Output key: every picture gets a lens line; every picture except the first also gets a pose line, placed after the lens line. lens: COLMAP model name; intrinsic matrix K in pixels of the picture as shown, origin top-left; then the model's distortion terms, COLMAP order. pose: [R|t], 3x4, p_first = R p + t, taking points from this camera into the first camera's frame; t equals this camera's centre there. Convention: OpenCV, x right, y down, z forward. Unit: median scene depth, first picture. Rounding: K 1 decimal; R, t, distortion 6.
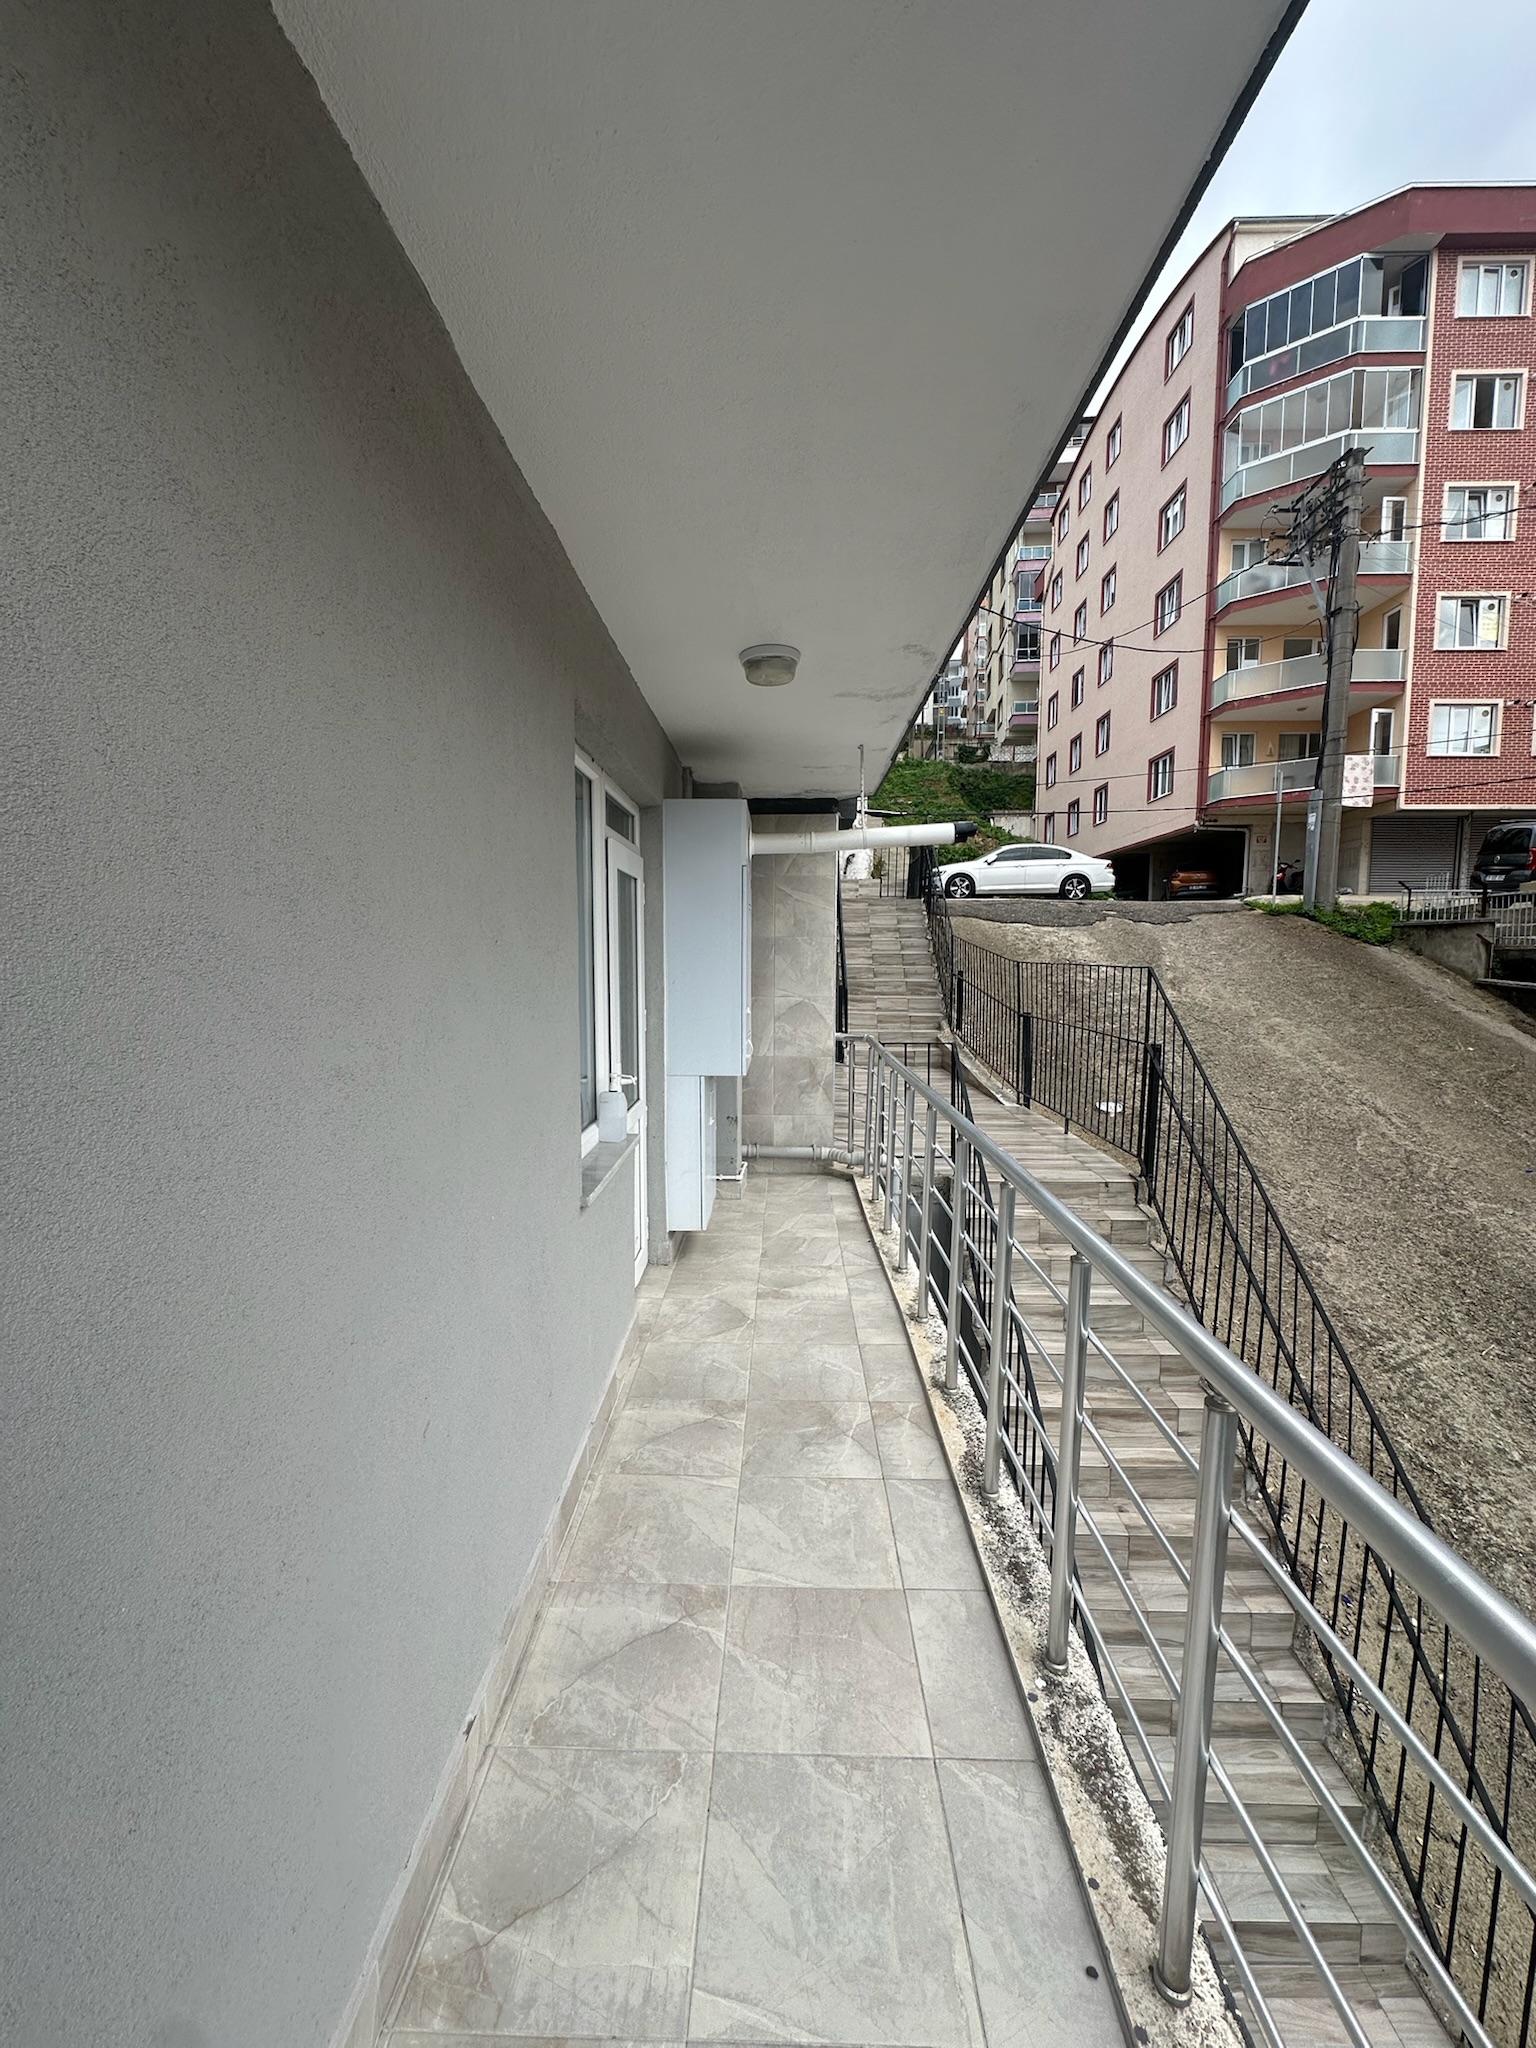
lens RADIAL K [[817.7, 0, 766.6], [0, 817.7, 1024.0], [0, 0, 1]] dist [-0.004273, 0.001102]
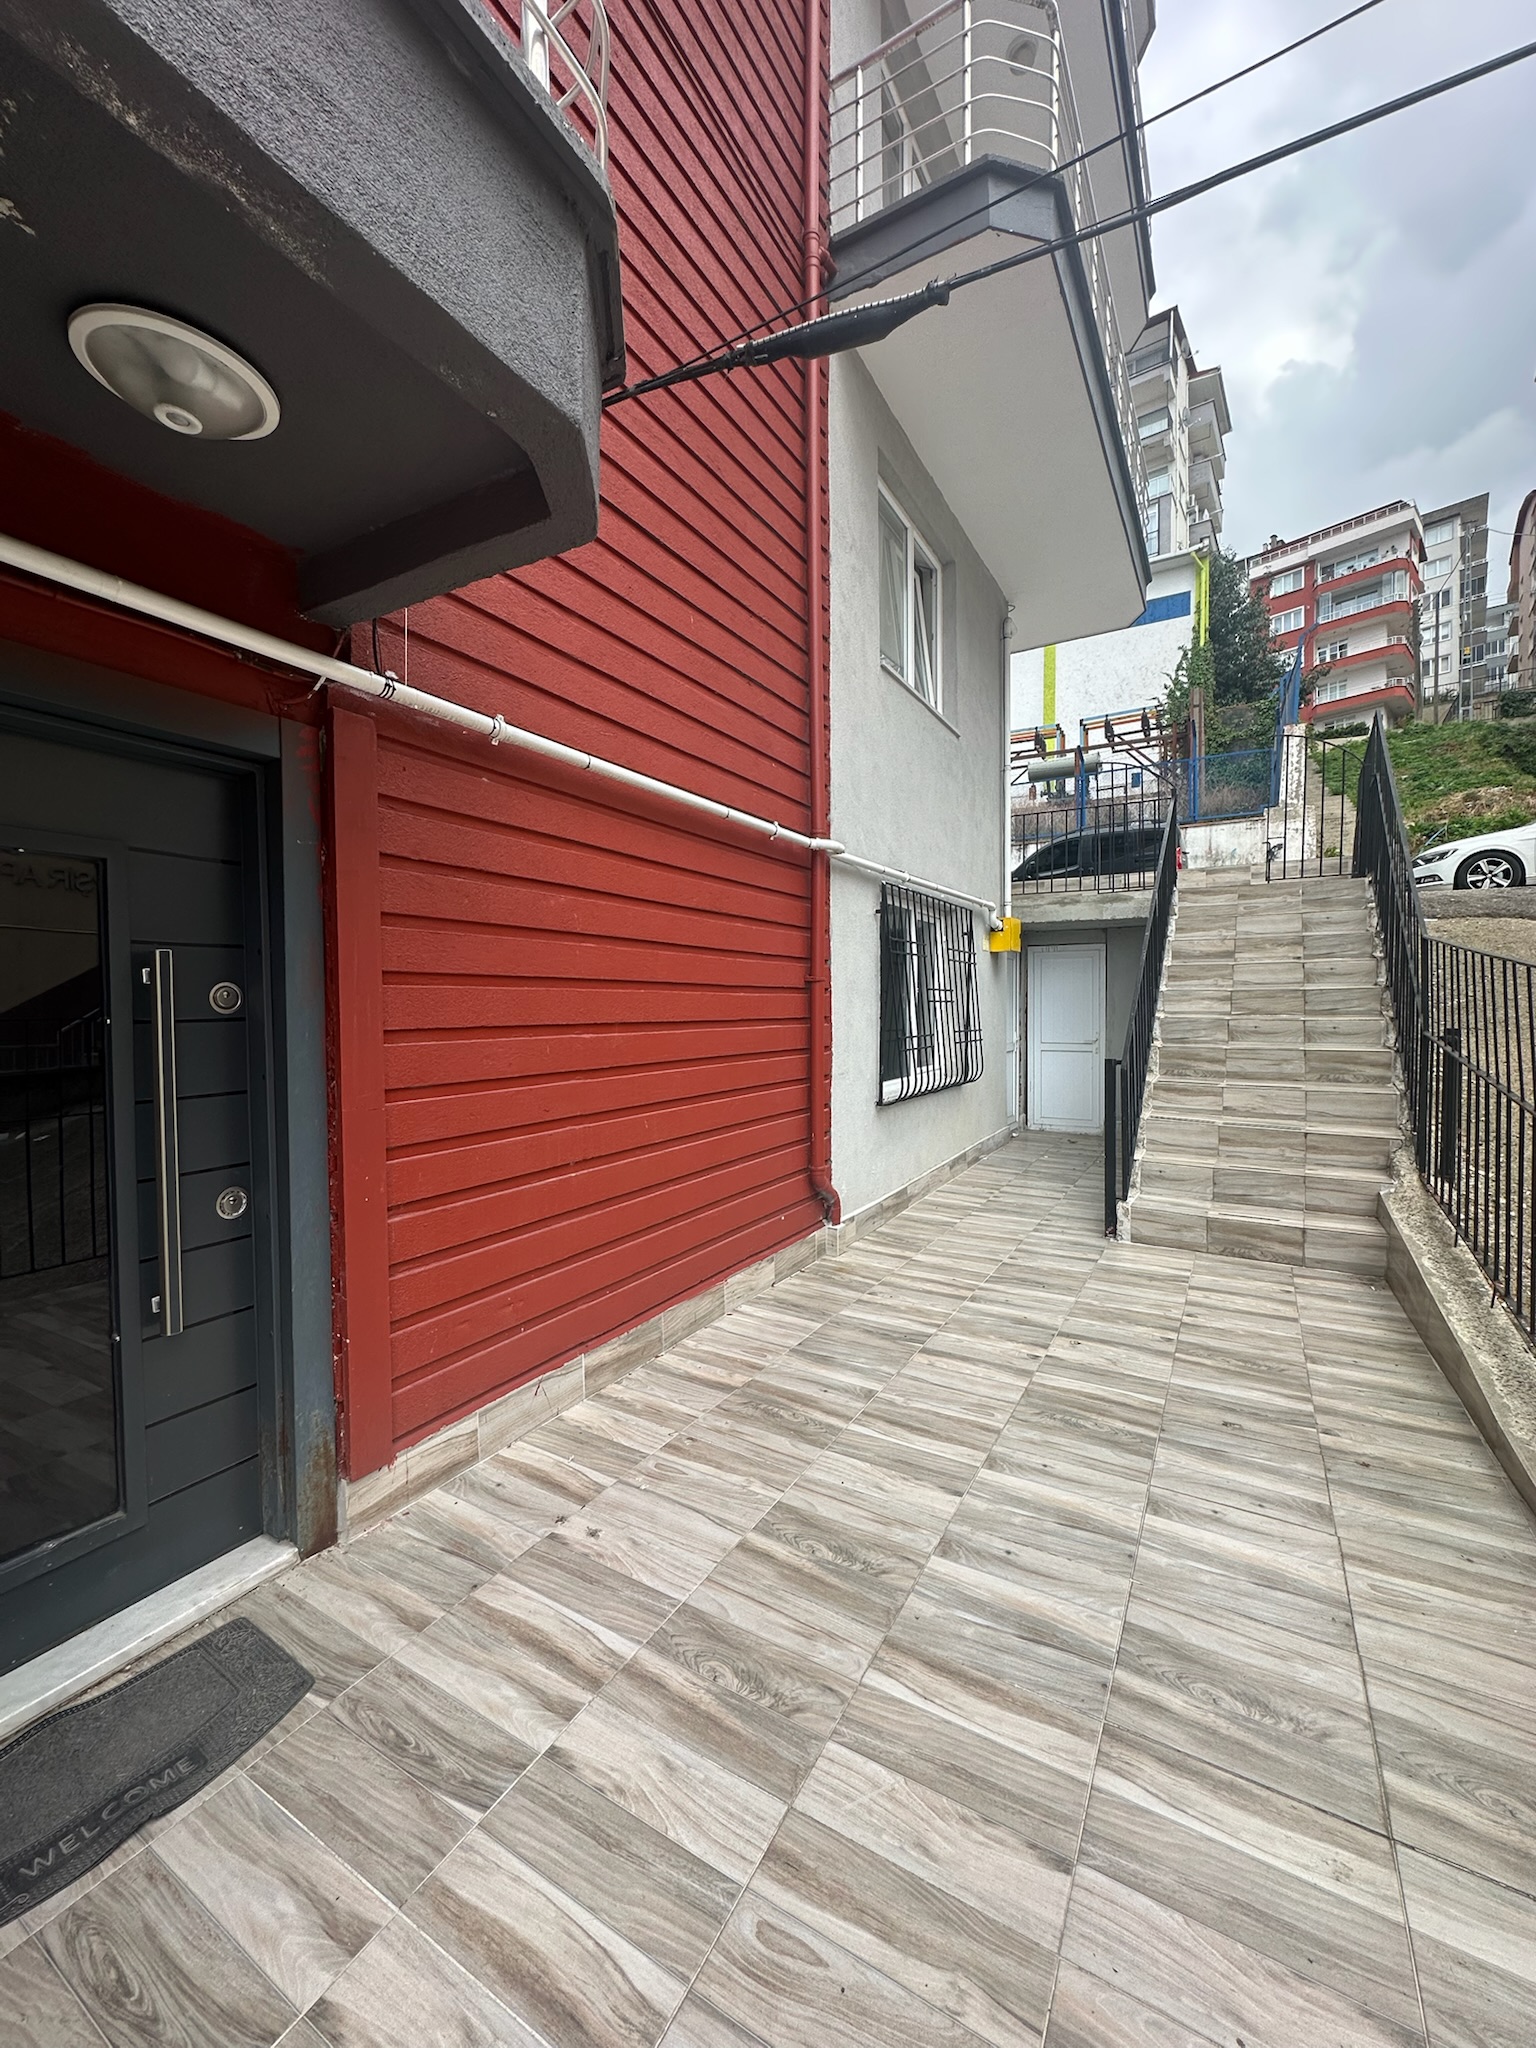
lens RADIAL K [[817.7, 0, 766.6], [0, 817.7, 1024.0], [0, 0, 1]] dist [-0.004273, 0.001102]
pose [[0.872277, 0.003348, -0.489001, 0.076597], [-0.032750, 0.998131, -0.051586, -0.019728], [0.487914, 0.061013, 0.870757, 0.270330]]
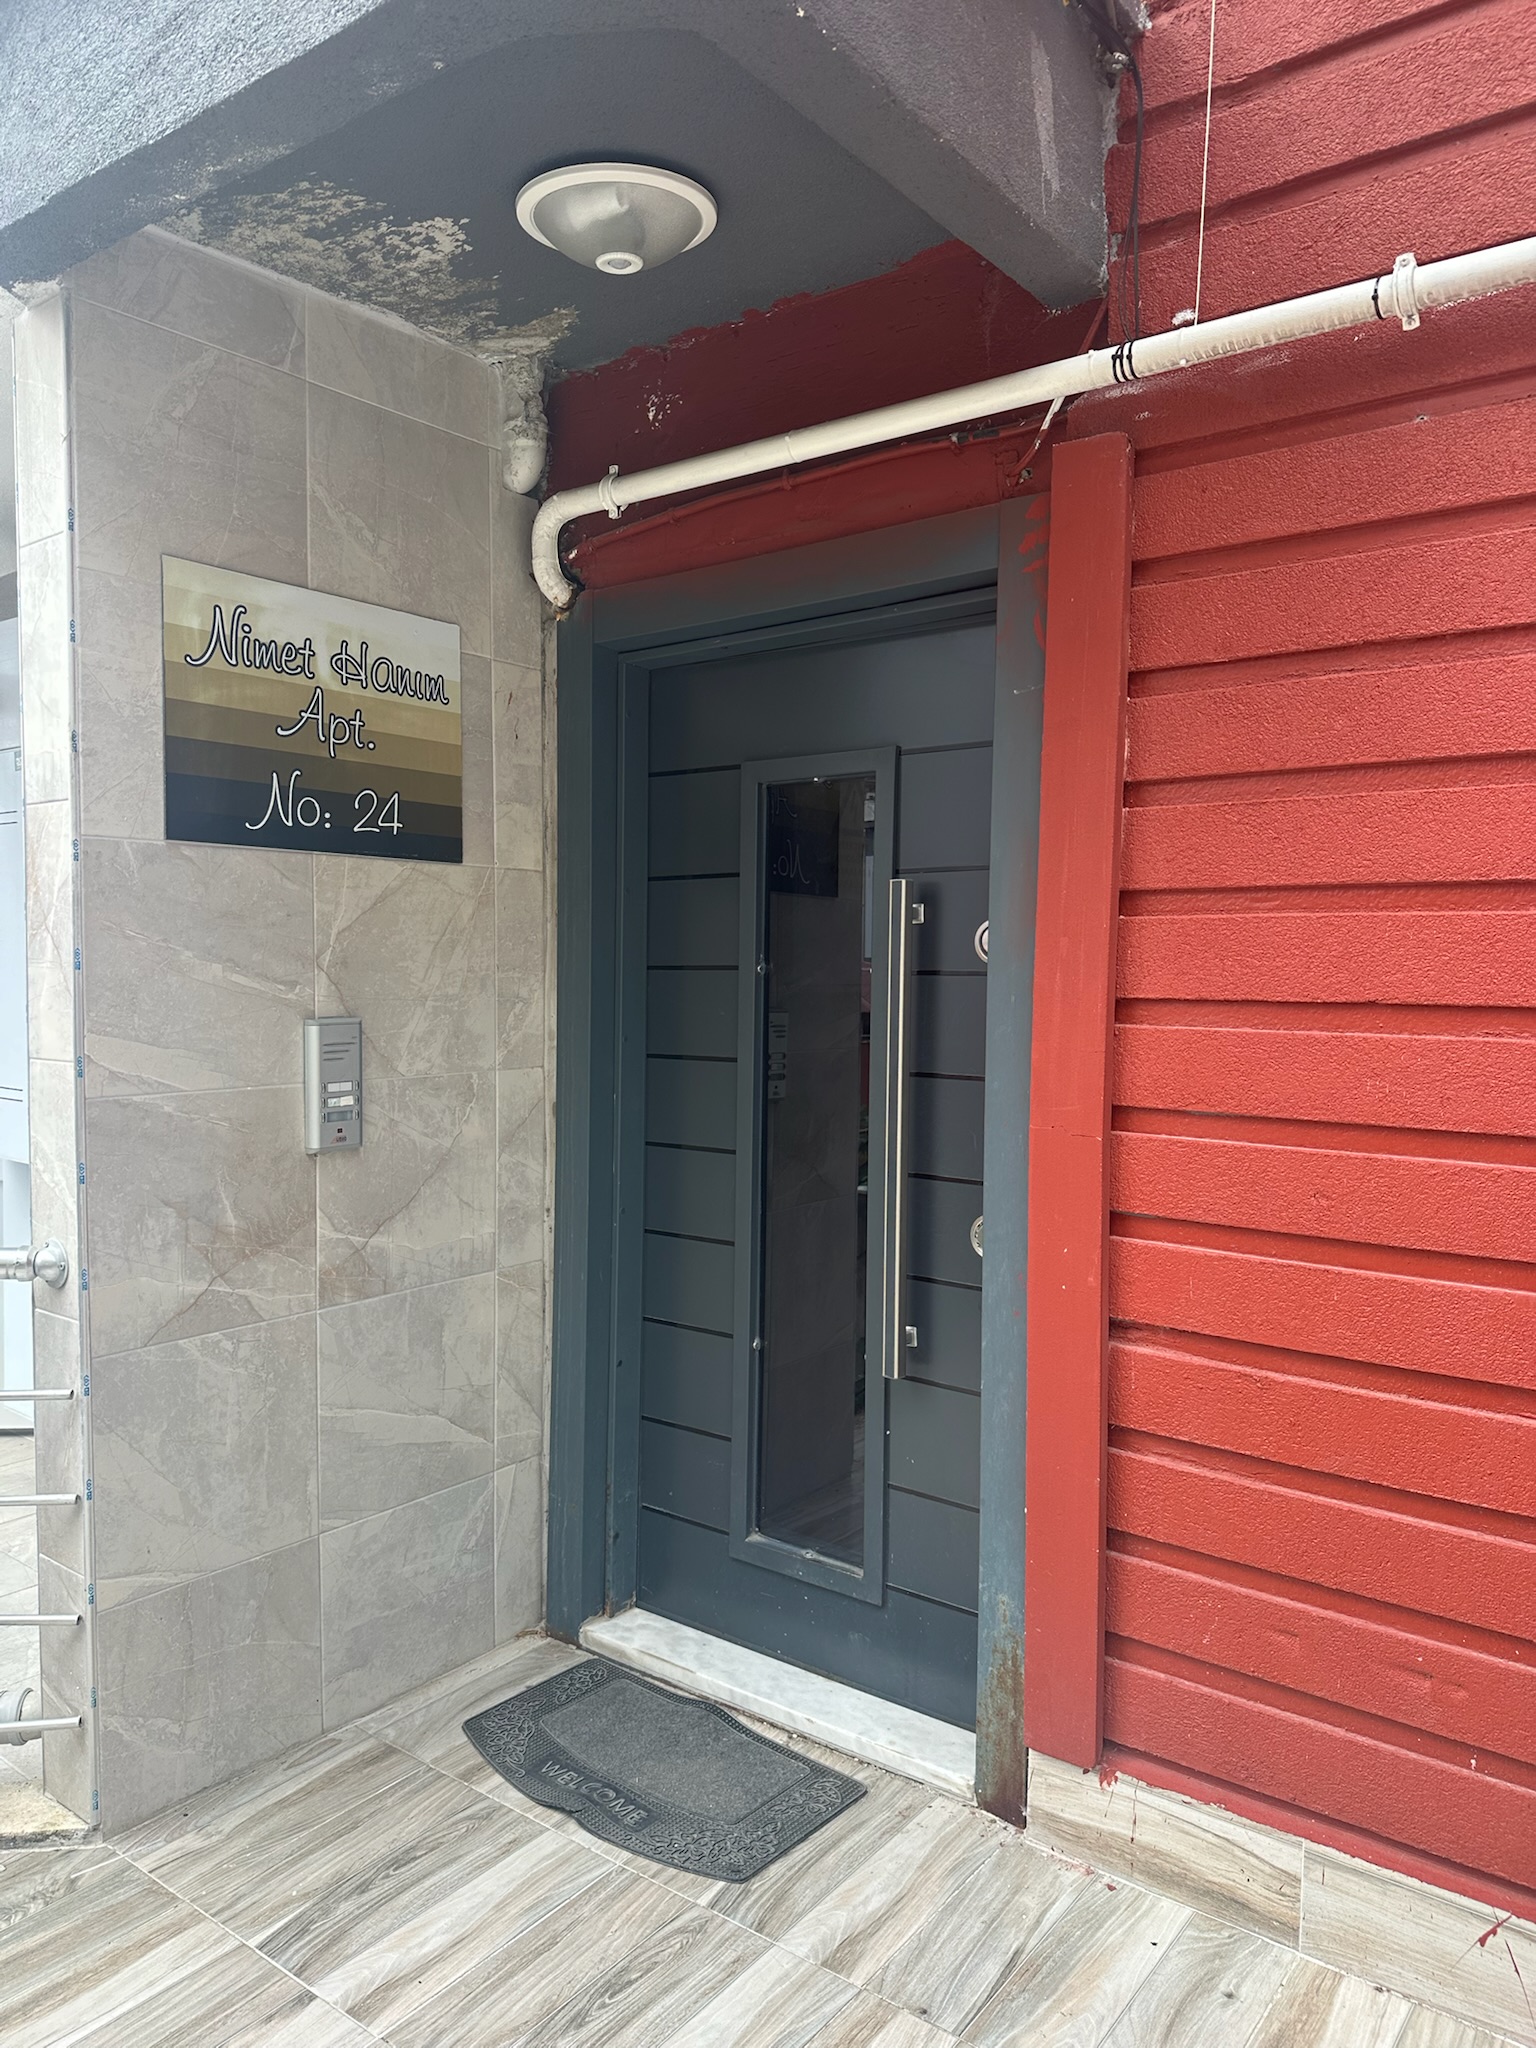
lens RADIAL K [[1427.0, 0, 768.0], [0, 1427.0, 1024.0], [0, 0, 1]] dist [-0.006405, 0.001611]
pose [[-0.586964, 0.028911, -0.809097, 0.078012], [-0.079321, 0.992501, 0.093009, -0.027875], [0.805718, 0.118771, -0.580269, 0.371487]]
